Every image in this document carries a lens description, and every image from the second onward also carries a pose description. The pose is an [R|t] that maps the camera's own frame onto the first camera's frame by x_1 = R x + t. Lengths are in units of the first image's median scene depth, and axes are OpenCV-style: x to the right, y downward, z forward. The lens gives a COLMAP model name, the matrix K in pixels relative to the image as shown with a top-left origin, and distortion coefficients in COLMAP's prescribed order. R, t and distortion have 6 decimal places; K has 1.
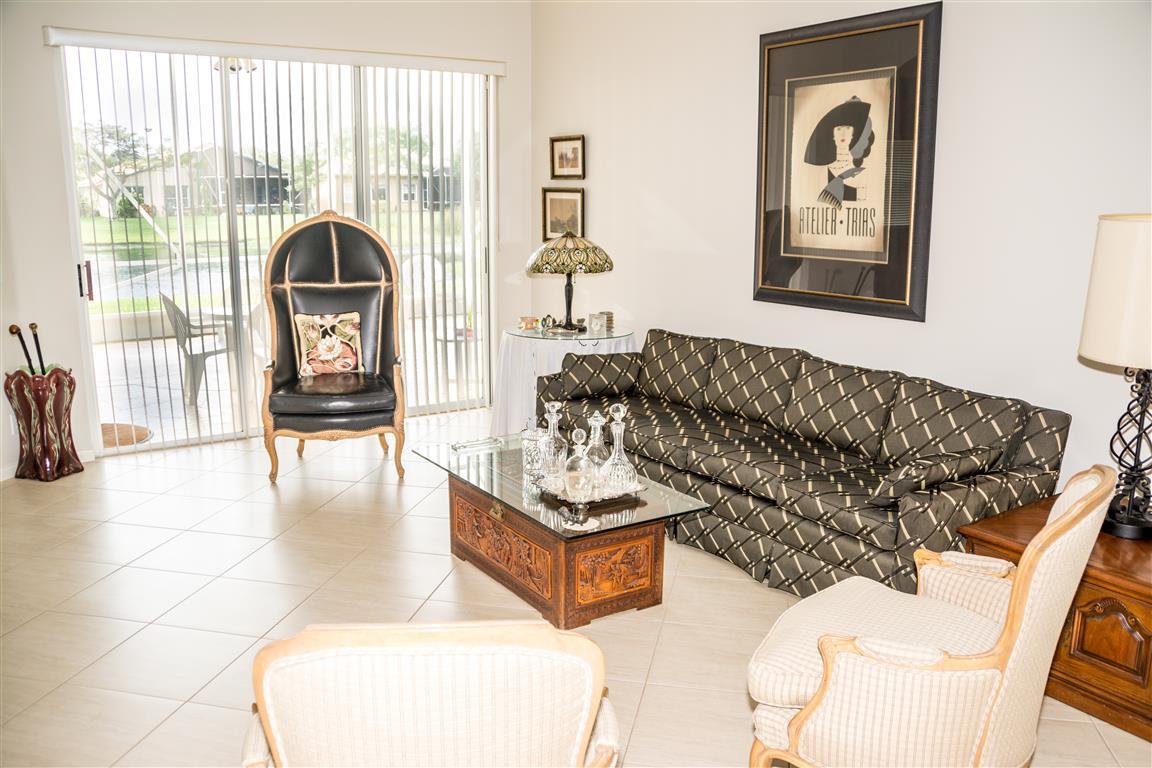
lens RADIAL K [[958.8, 0, 576.0], [0, 958.8, 384.0], [0, 0, 1]] dist [-0.127669, 0.008658]
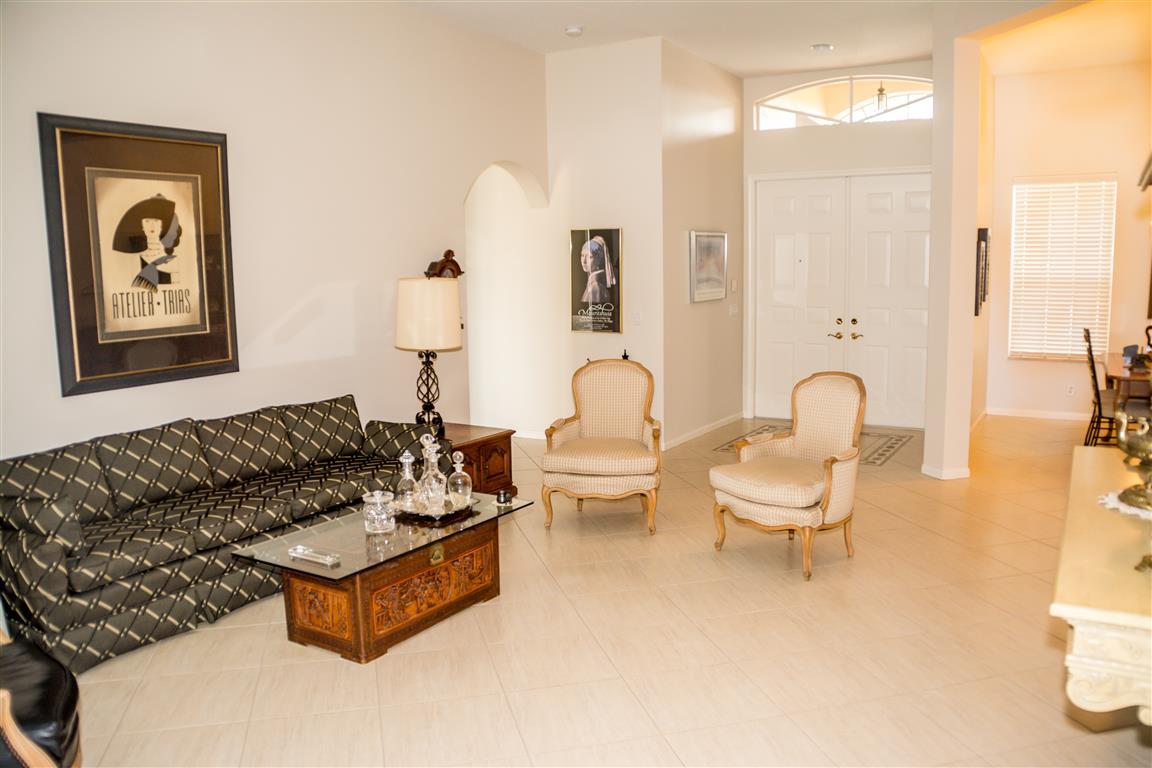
lens RADIAL K [[880.7, 0, 576.0], [0, 880.7, 384.0], [0, 0, 1]] dist [-0.153923, 0.094567]
pose [[-0.415522, -0.124515, 0.901020, -0.864490], [0.183192, 0.958831, 0.216986, -0.211012], [-0.890945, 0.255222, -0.375606, 0.974407]]
